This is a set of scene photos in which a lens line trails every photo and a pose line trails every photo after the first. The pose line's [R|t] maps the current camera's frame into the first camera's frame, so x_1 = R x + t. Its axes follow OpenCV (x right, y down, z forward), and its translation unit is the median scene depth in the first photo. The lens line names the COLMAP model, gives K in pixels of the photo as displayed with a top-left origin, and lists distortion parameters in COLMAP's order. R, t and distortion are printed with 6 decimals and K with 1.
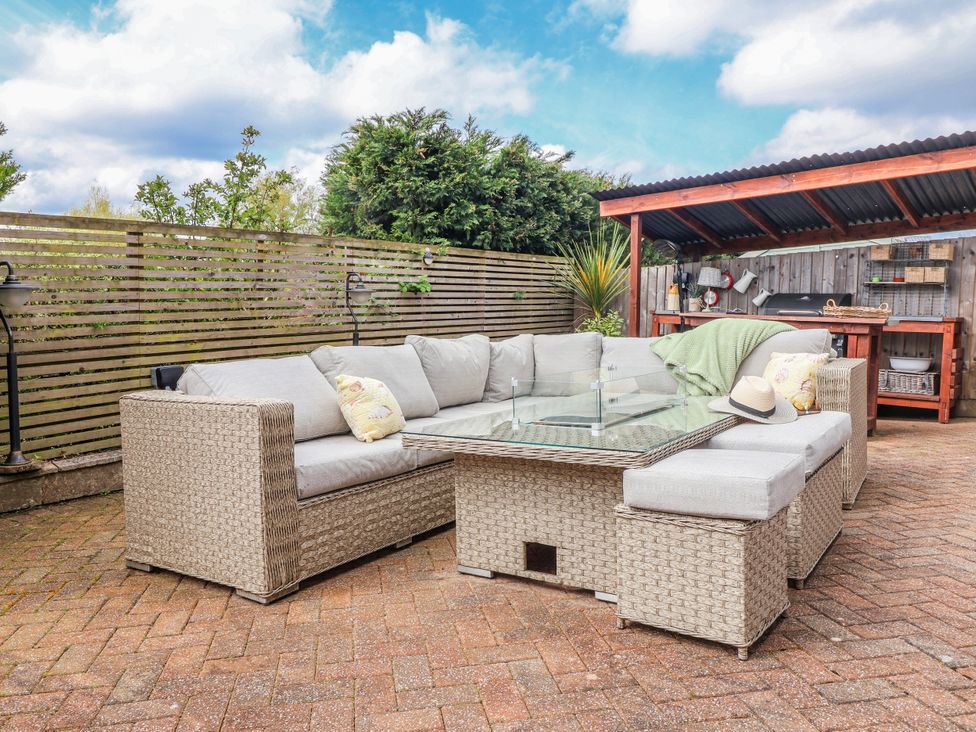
lens RADIAL K [[737.2, 0, 515.3], [0, 737.2, 362.0], [0, 0, 1]] dist [0.001521, -0.008961]
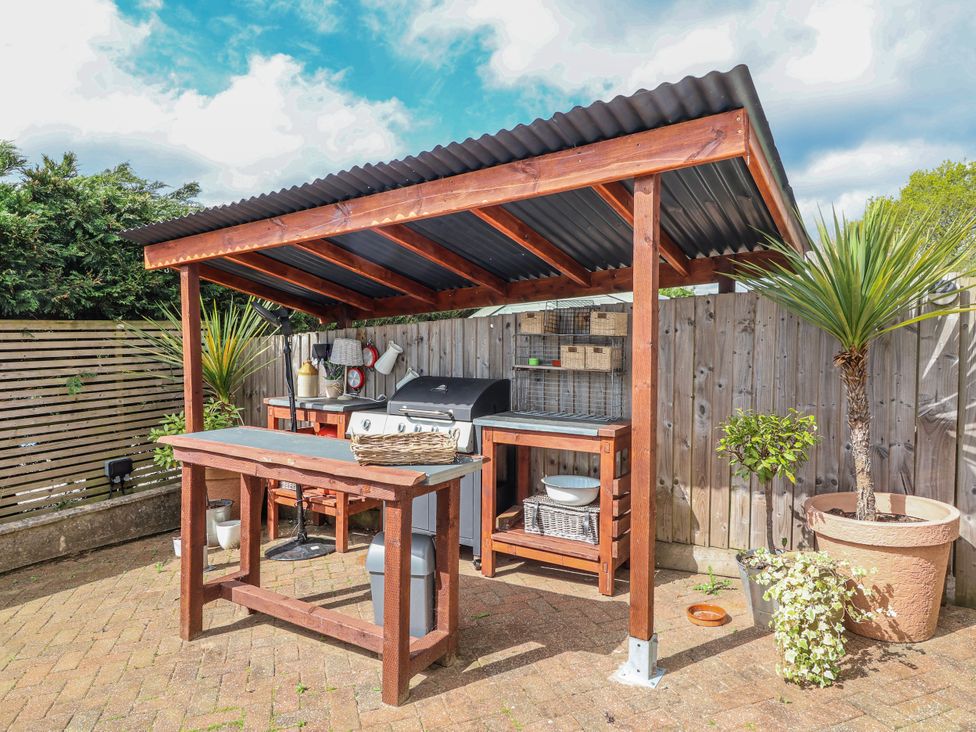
lens RADIAL K [[664.2, 0, 478.0], [0, 664.2, 365.8], [0, 0, 1]] dist [-0.018918, 0.010732]
pose [[0.990700, -0.017304, 0.134961, 0.338378], [0.023230, 0.998828, -0.042463, -0.078522], [-0.134068, 0.045203, 0.989941, 0.375352]]
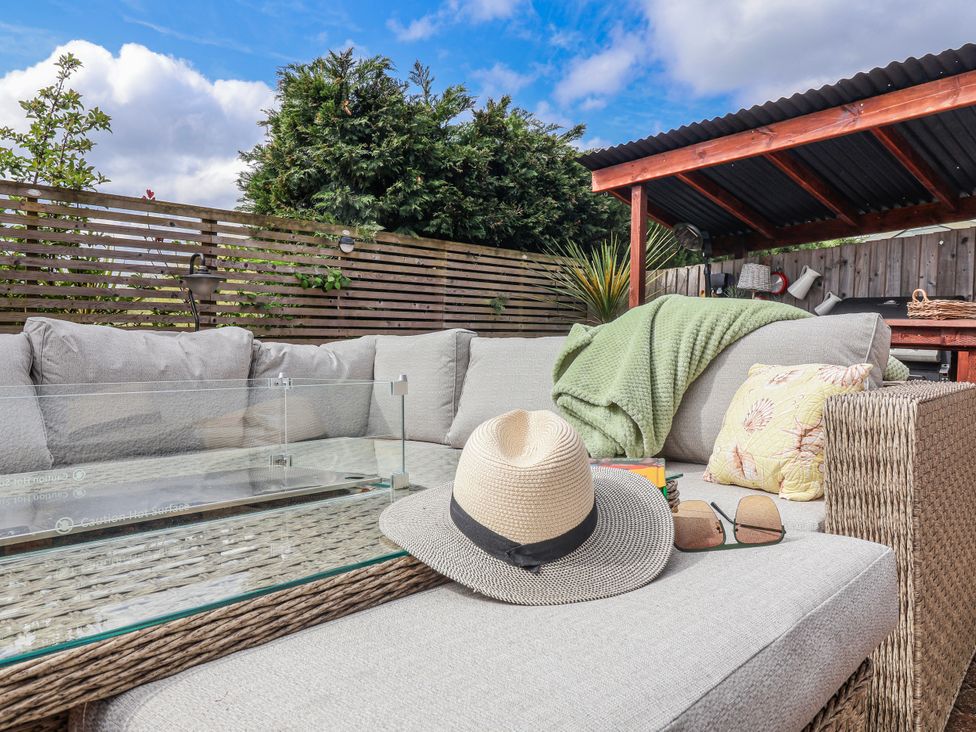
lens RADIAL K [[737.2, 0, 488.3], [0, 737.2, 358.0], [0, 0, 1]] dist [0.001521, -0.008961]
pose [[0.986874, 0.017919, -0.160496, 0.136463], [-0.025583, 0.998622, -0.045814, 0.004564], [0.159454, 0.049318, 0.985973, 0.272283]]
